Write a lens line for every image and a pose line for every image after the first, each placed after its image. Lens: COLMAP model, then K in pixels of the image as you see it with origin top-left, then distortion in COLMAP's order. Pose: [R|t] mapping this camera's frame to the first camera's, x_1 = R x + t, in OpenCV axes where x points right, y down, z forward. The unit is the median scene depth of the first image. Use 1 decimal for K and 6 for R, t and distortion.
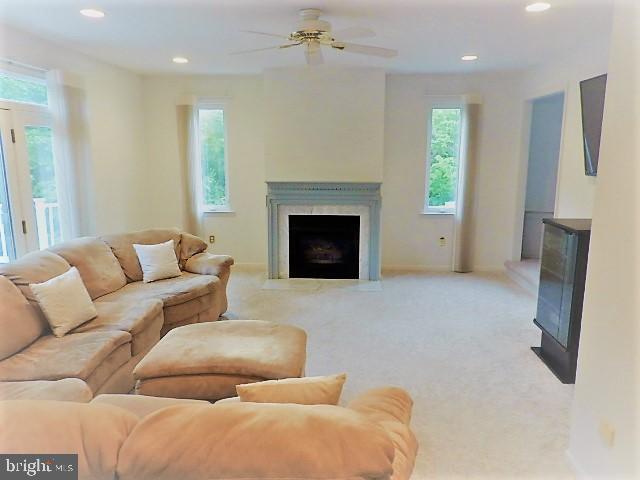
lens RADIAL K [[469.1, 0, 320.0], [0, 469.1, 240.0], [0, 0, 1]] dist [0.007218, -0.001750]
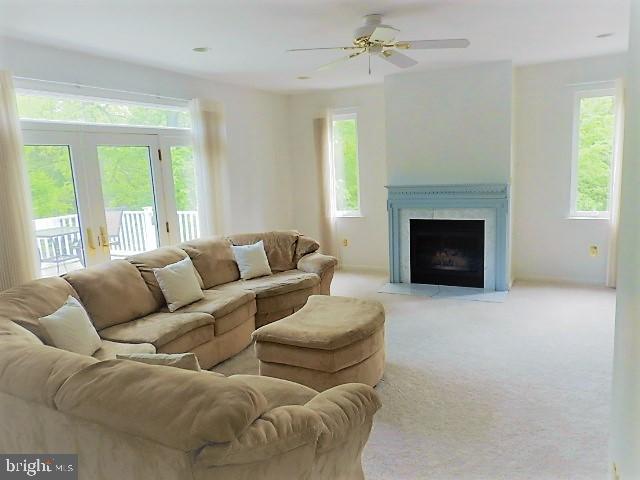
lens RADIAL K [[477.5, 0, 322.0], [0, 477.5, 240.7], [0, 0, 1]] dist [0.003335, 0.000102]
pose [[0.915566, 0.022976, -0.401512, 0.172377], [-0.027785, 0.999595, -0.006158, 0.003599], [0.401208, 0.016794, 0.915833, -0.001326]]
